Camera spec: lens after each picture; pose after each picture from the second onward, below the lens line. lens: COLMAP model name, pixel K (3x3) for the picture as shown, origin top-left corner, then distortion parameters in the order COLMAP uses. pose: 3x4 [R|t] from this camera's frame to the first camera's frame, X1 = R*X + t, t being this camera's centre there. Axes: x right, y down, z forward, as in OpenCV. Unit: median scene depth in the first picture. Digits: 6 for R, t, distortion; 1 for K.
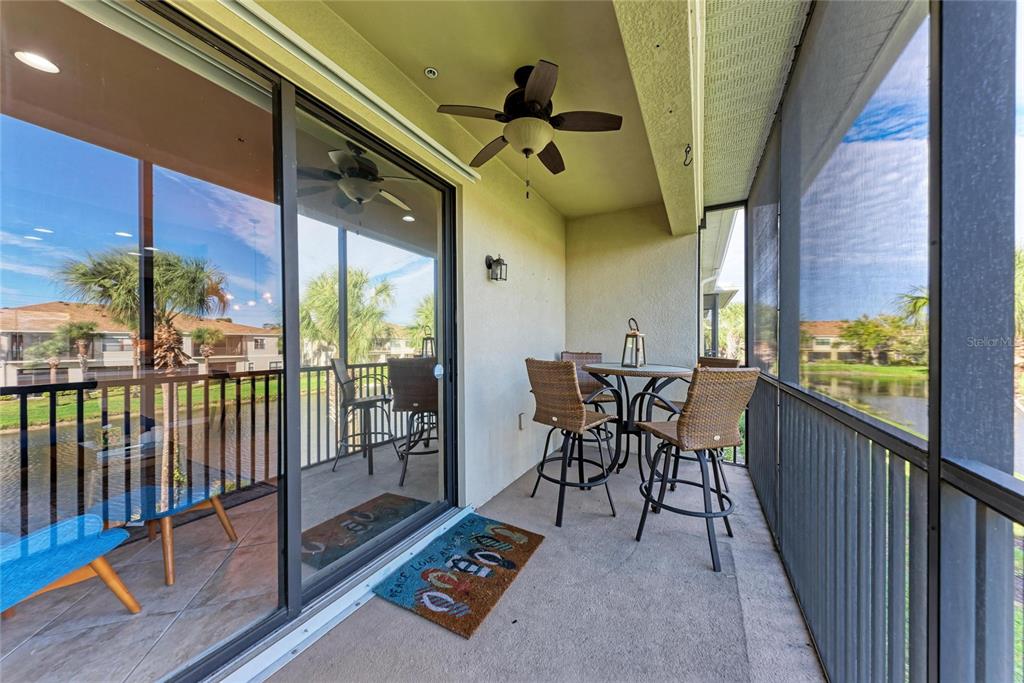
lens RADIAL K [[352.9, 0, 515.5], [0, 352.9, 346.0], [0, 0, 1]] dist [0.014506, -0.000078]
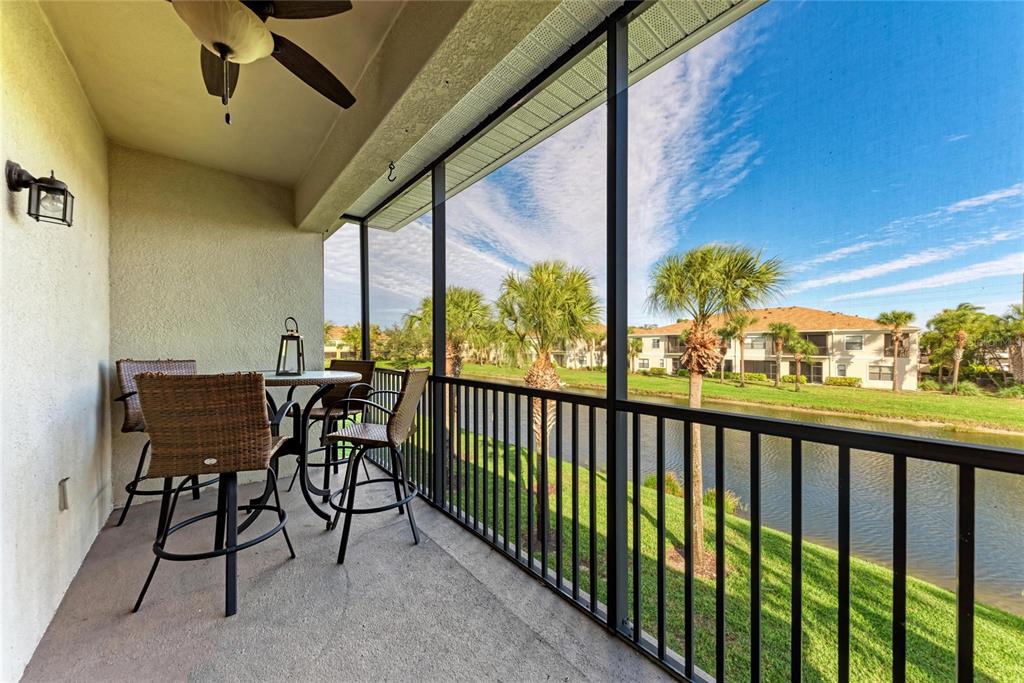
lens RADIAL K [[352.9, 0, 515.5], [0, 352.9, 346.0], [0, 0, 1]] dist [0.014506, -0.000078]
pose [[0.363908, -0.002087, 0.931433, -0.277284], [0.005741, 0.999984, -0.000002, -0.006483], [-0.931417, 0.005348, 0.363914, 0.197837]]
